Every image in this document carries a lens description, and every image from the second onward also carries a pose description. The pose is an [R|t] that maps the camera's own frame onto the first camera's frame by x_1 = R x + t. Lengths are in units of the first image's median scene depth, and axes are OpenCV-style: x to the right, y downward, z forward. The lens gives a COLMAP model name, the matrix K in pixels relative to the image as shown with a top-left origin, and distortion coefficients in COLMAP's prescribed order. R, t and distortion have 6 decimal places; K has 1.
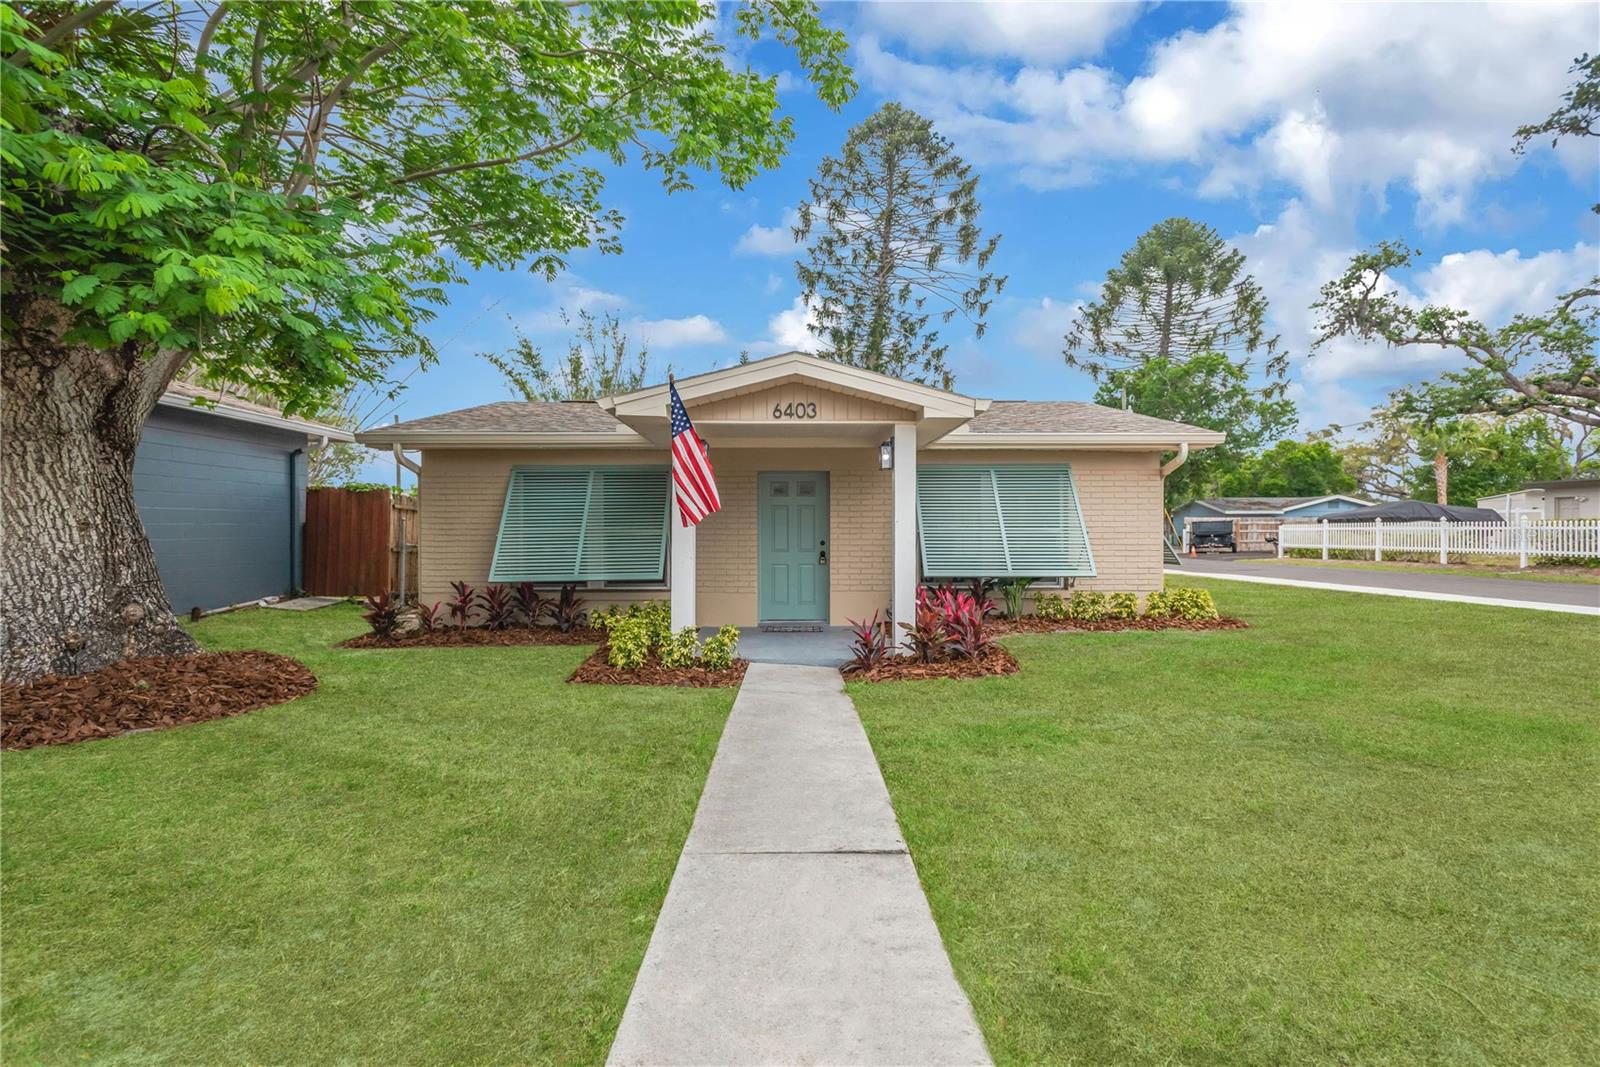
lens RADIAL K [[767.9, 0, 785.6], [0, 767.9, 536.3], [0, 0, 1]] dist [0.013508, -0.003050]
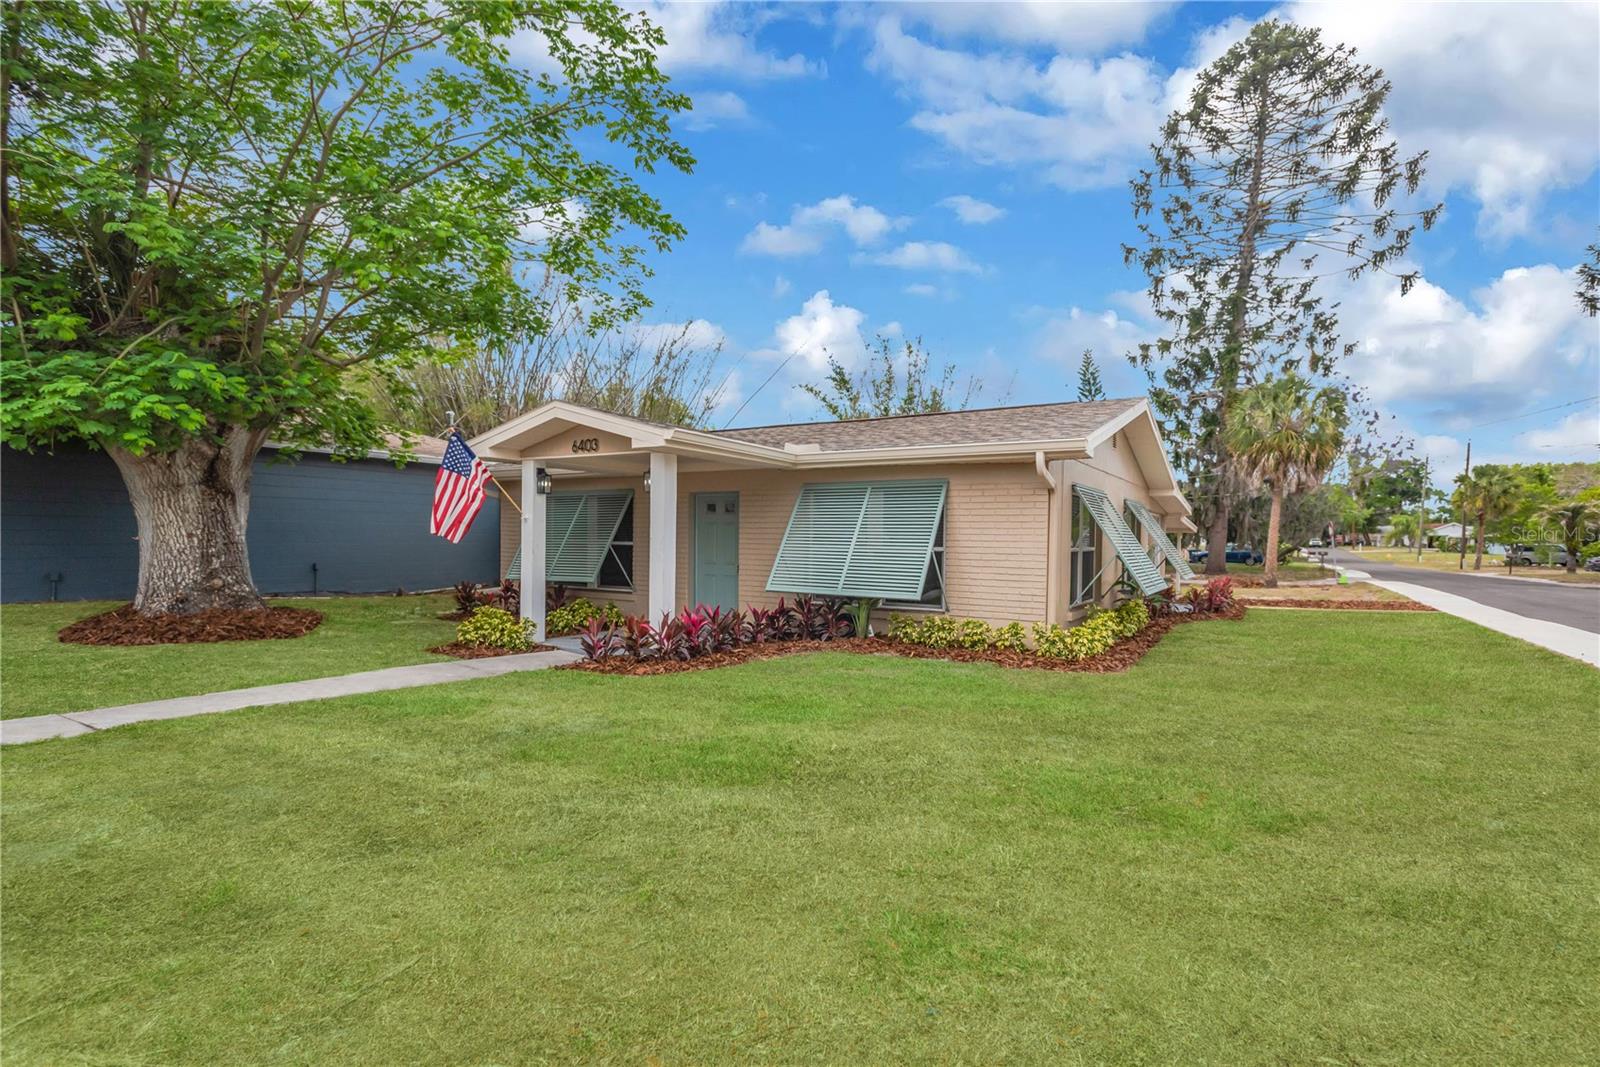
lens RADIAL K [[767.9, 0, 775.5], [0, 767.9, 565.8], [0, 0, 1]] dist [0.013508, -0.003050]
pose [[0.839099, 0.032537, -0.543005, 0.294461], [-0.020164, 0.999384, 0.028724, -0.004983], [0.543605, -0.013153, 0.839238, 0.046000]]
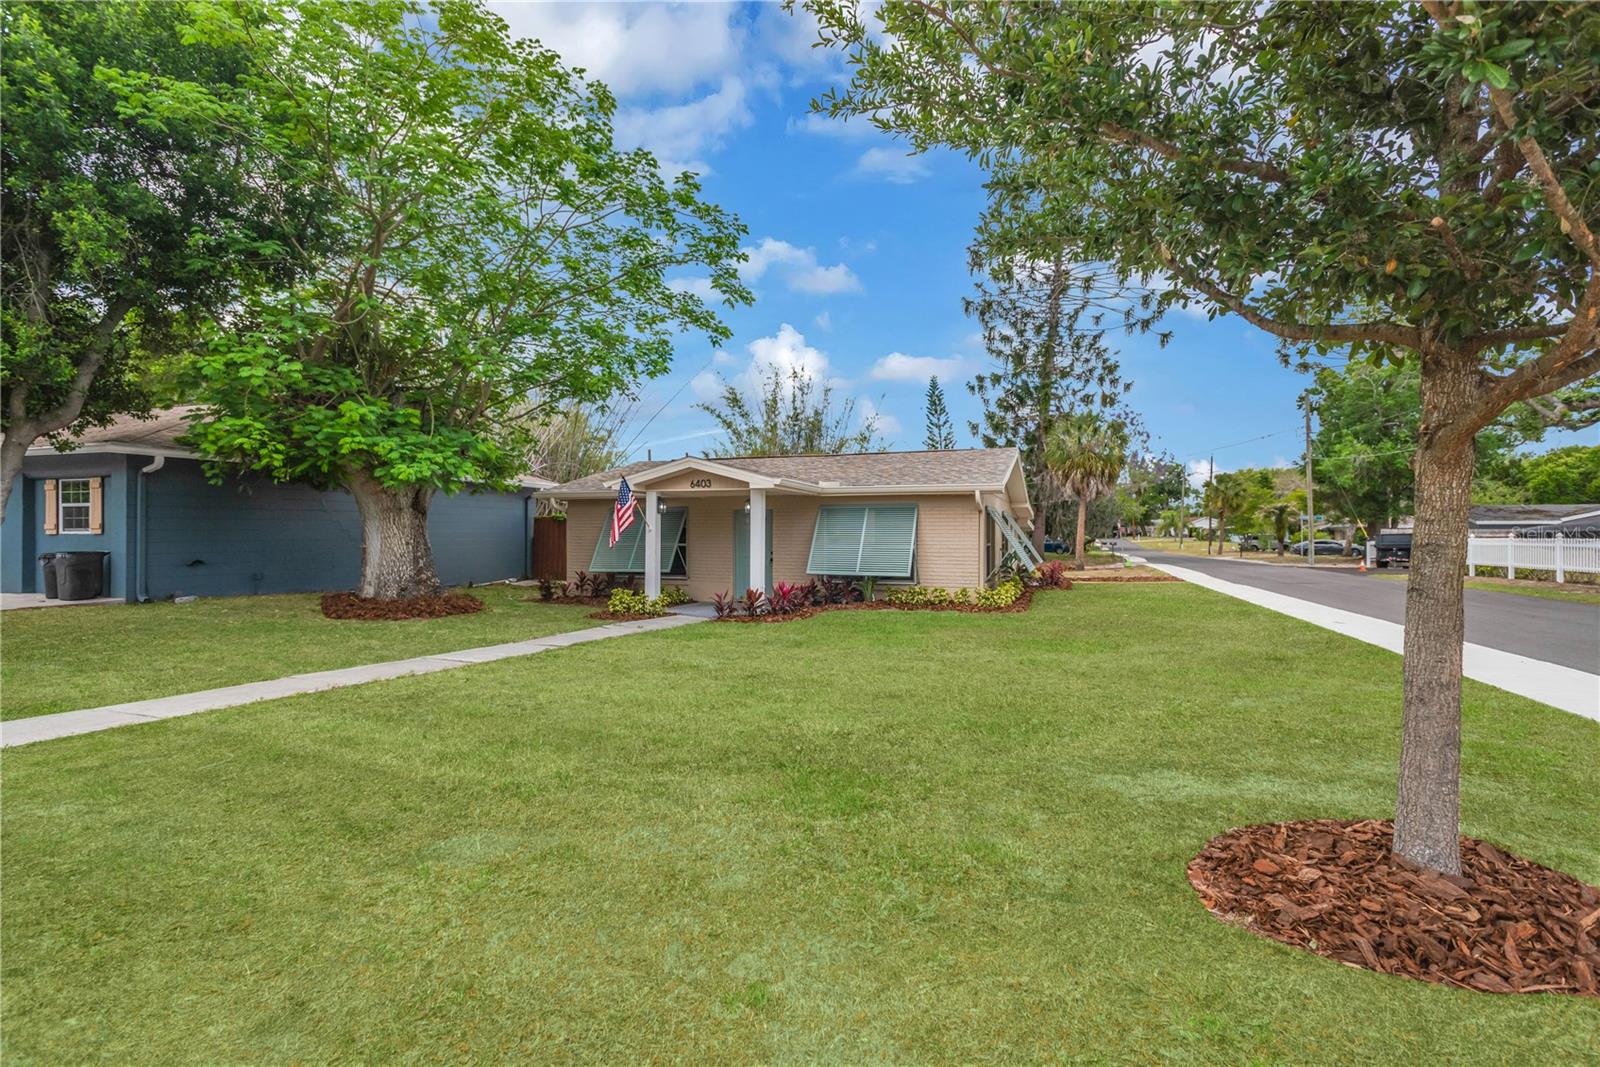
lens RADIAL K [[767.9, 0, 762.7], [0, 767.9, 545.8], [0, 0, 1]] dist [0.013508, -0.003050]
pose [[0.927961, 0.009452, -0.372558, 0.274356], [-0.007762, 0.999952, 0.006035, -0.007044], [0.372597, -0.002708, 0.927989, -0.226010]]
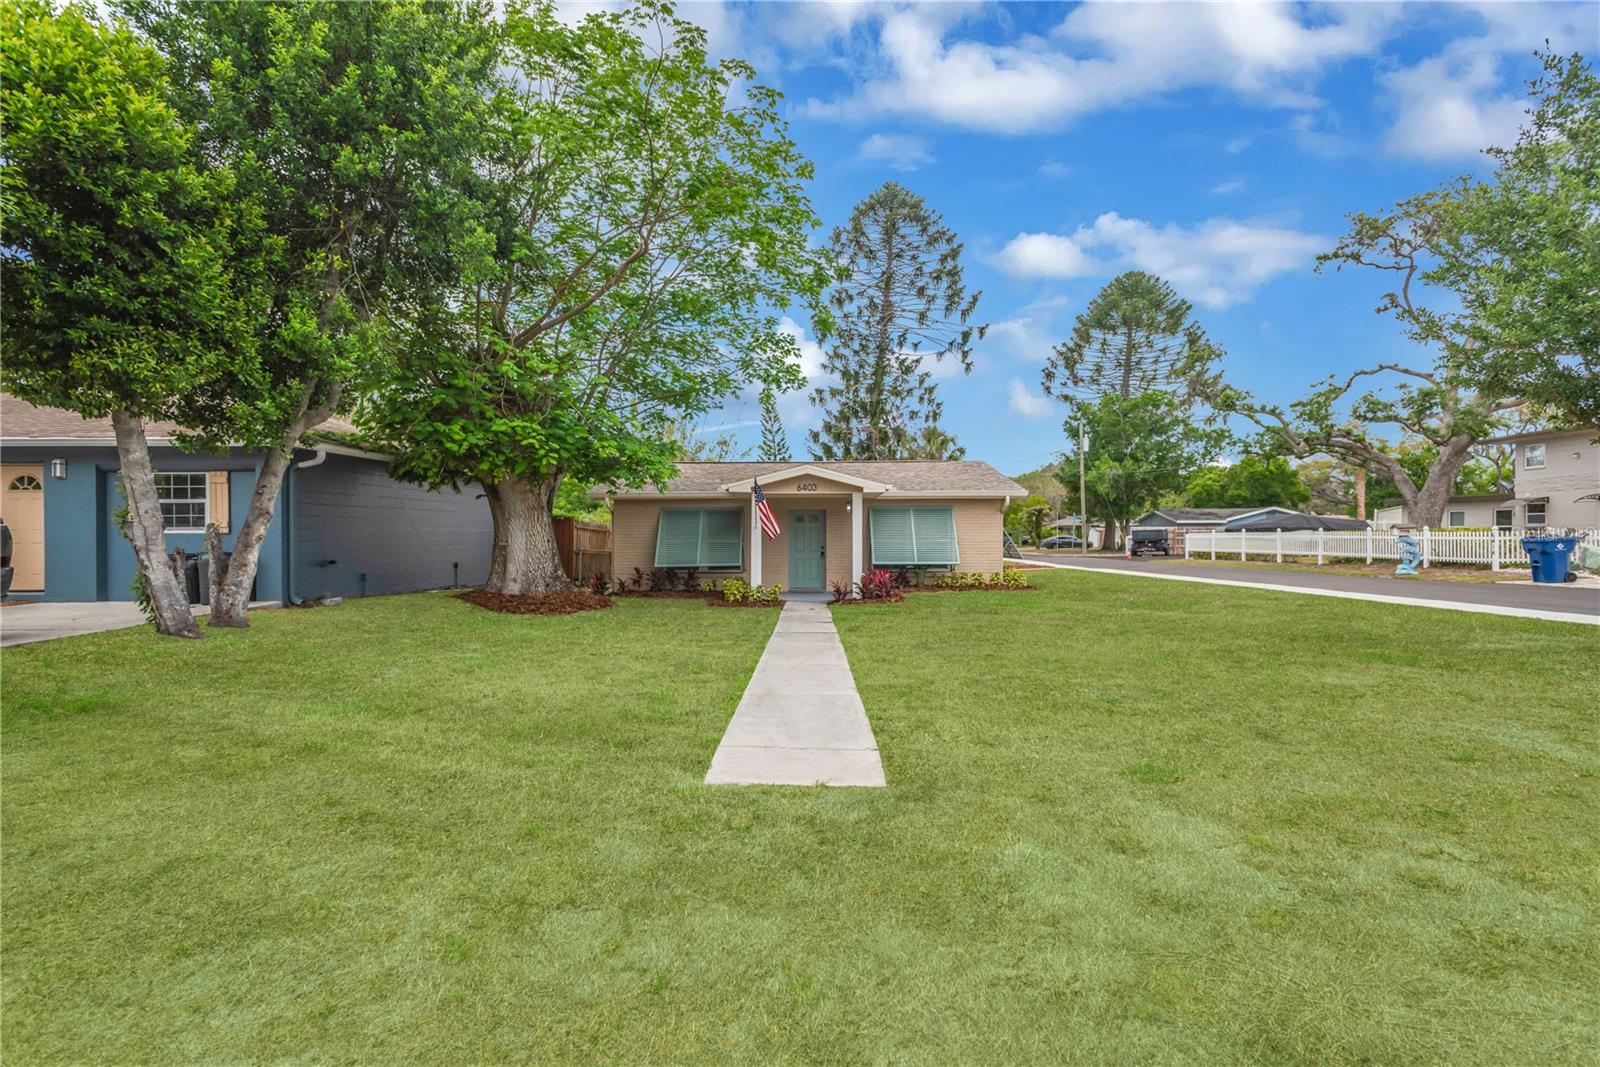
lens RADIAL K [[767.9, 0, 766.5], [0, 767.9, 556.0], [0, 0, 1]] dist [0.013508, -0.003050]
pose [[0.998935, -0.000060, -0.046144, -0.001075], [0.000923, 0.999825, 0.018696, -0.002468], [0.046135, -0.018718, 0.998760, -0.384776]]
